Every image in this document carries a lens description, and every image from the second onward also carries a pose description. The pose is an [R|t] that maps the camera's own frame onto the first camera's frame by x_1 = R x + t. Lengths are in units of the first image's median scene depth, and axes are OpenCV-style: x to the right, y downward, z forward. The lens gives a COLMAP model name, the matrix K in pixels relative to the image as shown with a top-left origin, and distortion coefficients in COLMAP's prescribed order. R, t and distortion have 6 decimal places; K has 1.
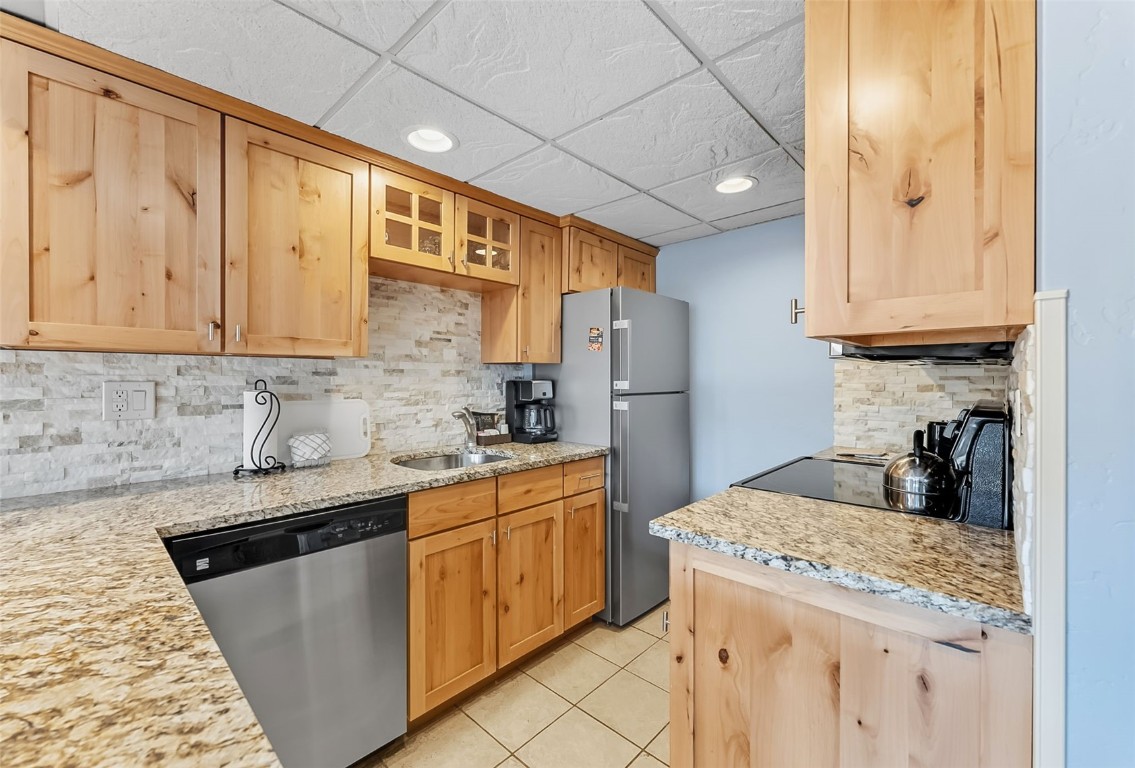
lens RADIAL K [[462.8, 0, 567.6], [0, 462.8, 380.1], [0, 0, 1]] dist [-0.002678, 0.000638]
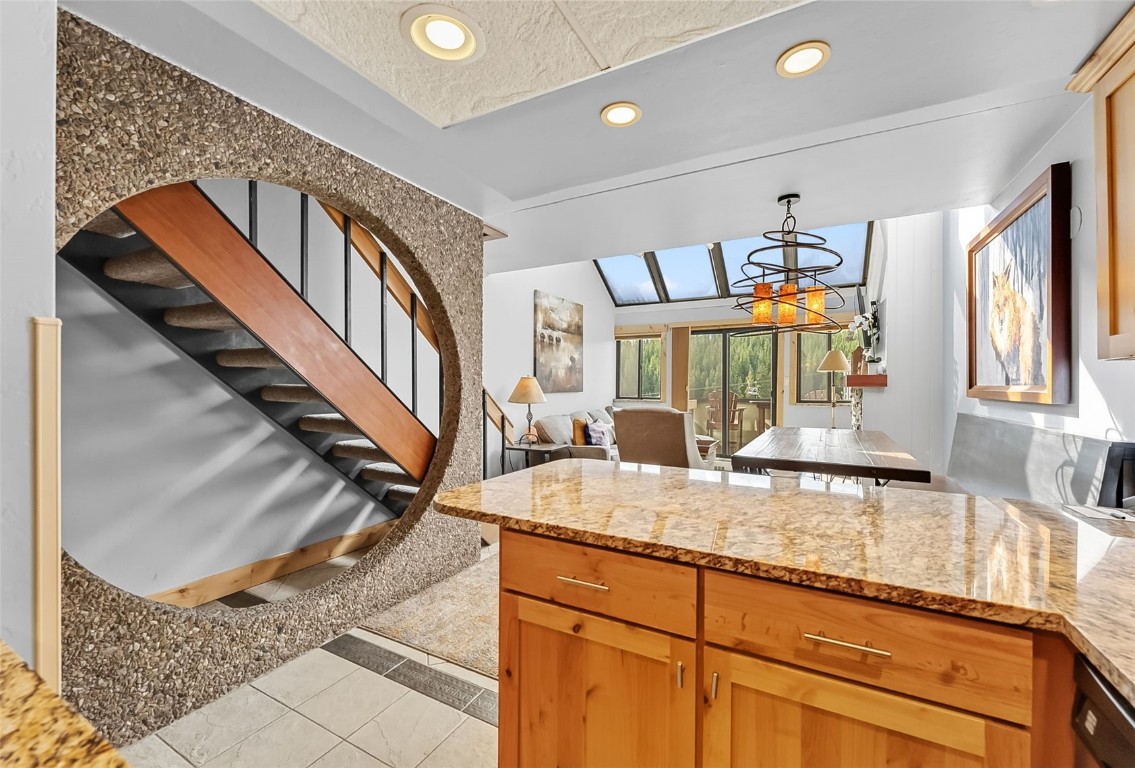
lens RADIAL K [[462.8, 0, 570.6], [0, 462.8, 383.2], [0, 0, 1]] dist [-0.002678, 0.000638]
pose [[-0.969507, -0.013148, -0.244709, -0.021172], [-0.013649, 0.999907, 0.000350, -0.010278], [0.244682, 0.003680, -0.969596, 0.951790]]
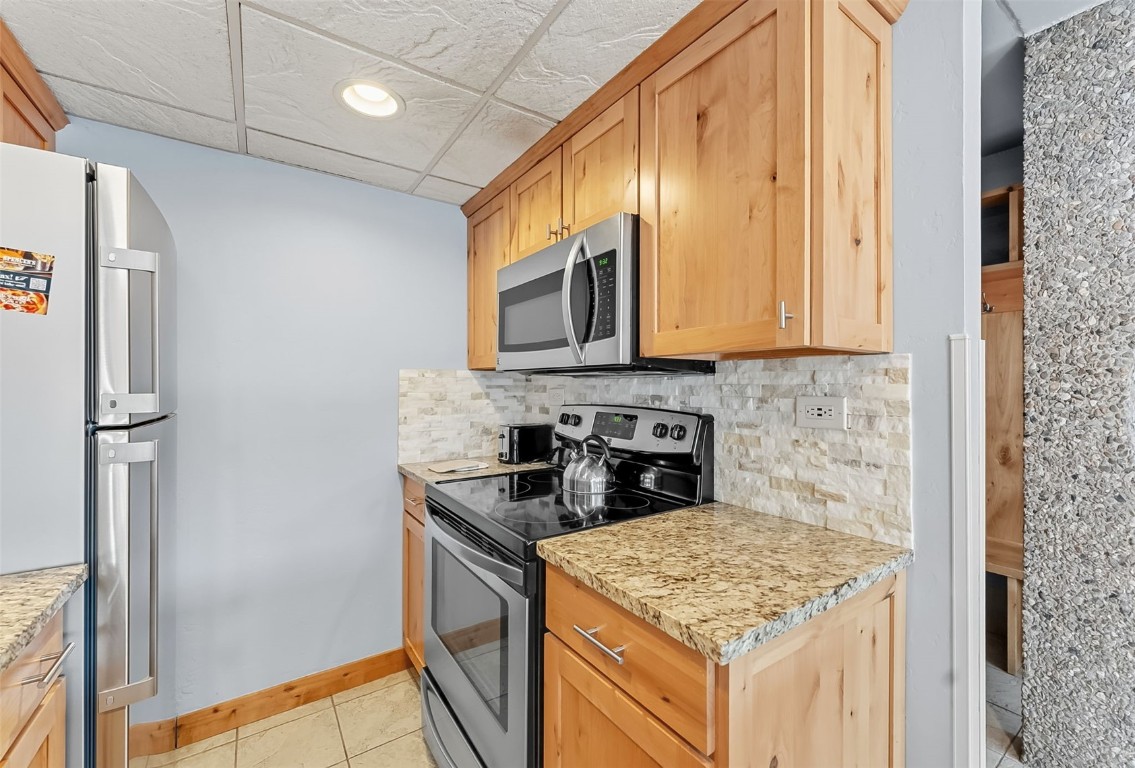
lens RADIAL K [[462.8, 0, 563.8], [0, 462.8, 382.4], [0, 0, 1]] dist [-0.002678, 0.000638]
pose [[0.221268, 0.007170, 0.975187, -0.281346], [0.001503, 0.999969, -0.007693, -0.006363], [-0.975212, 0.003168, 0.221250, 0.714557]]
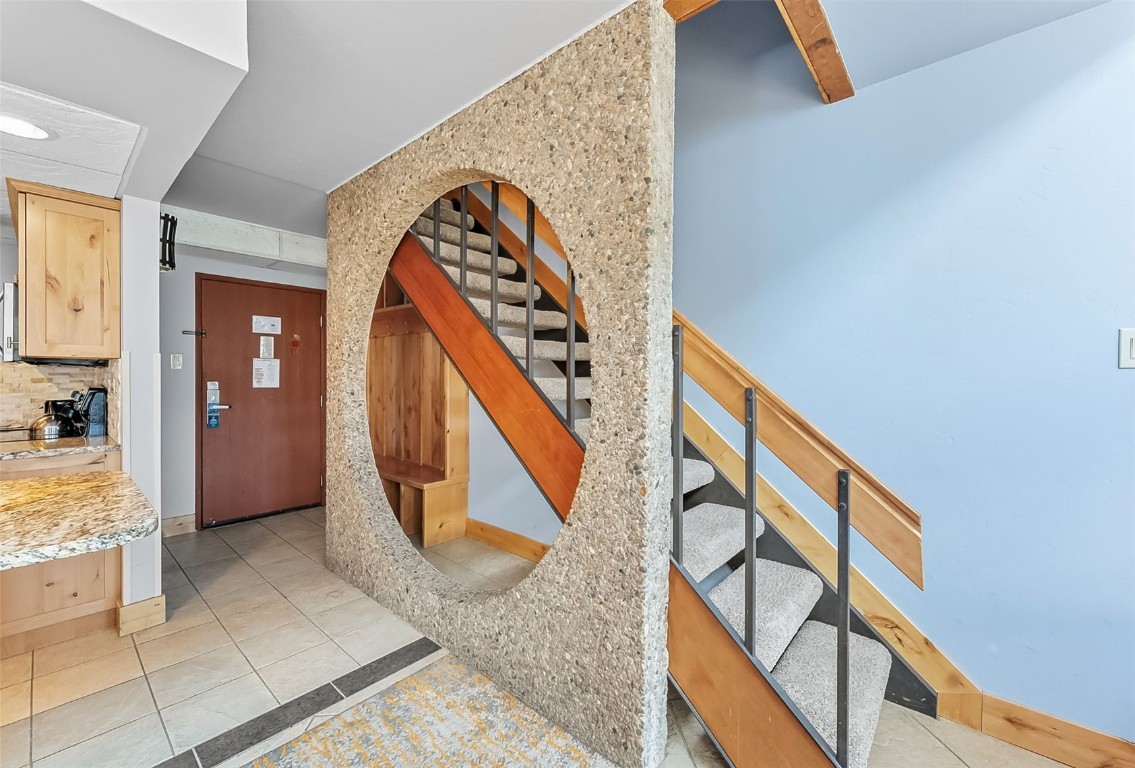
lens RADIAL K [[462.8, 0, 561.7], [0, 462.8, 380.9], [0, 0, 1]] dist [-0.002678, 0.000638]
pose [[-0.020903, -0.009065, 0.999740, -0.984188], [-0.001309, 0.999958, 0.009040, 0.004012], [-0.999781, -0.001120, -0.020914, -0.872766]]
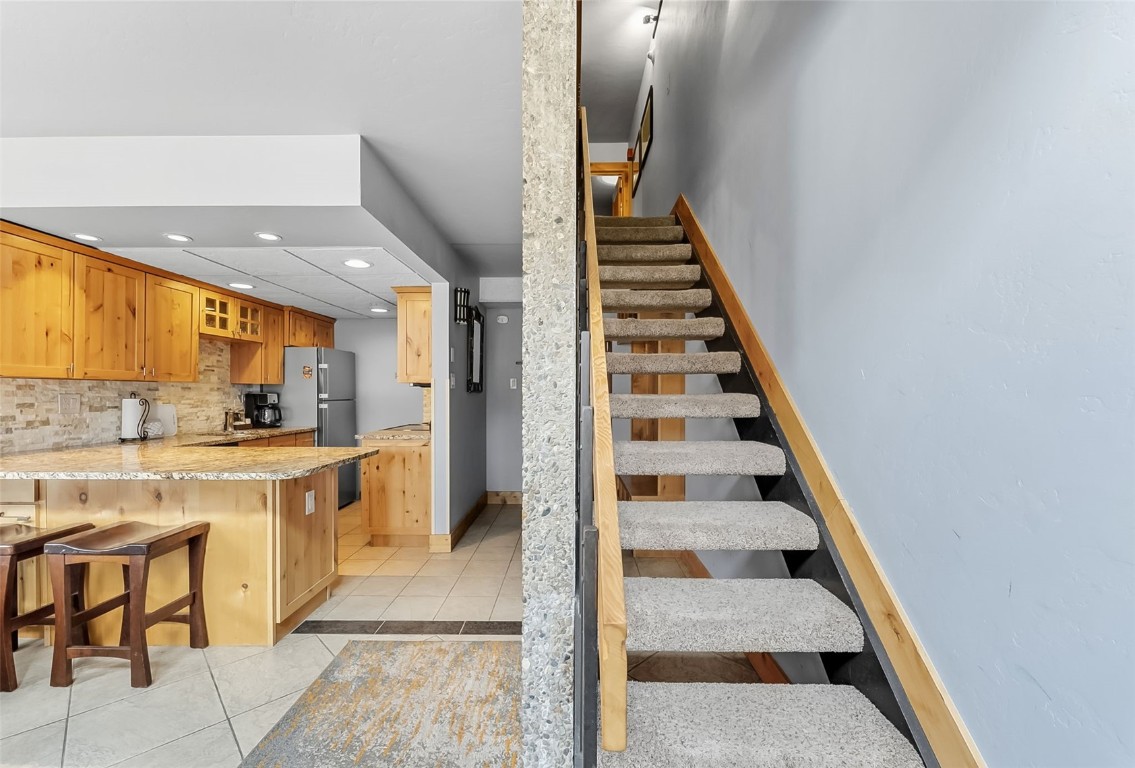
lens RADIAL K [[462.8, 0, 564.2], [0, 462.8, 396.3], [0, 0, 1]] dist [-0.002678, 0.000638]
pose [[0.745270, -0.004475, 0.666748, -0.618619], [0.001738, 0.999987, 0.004769, 0.006549], [-0.666760, -0.002396, 0.745268, -1.676086]]
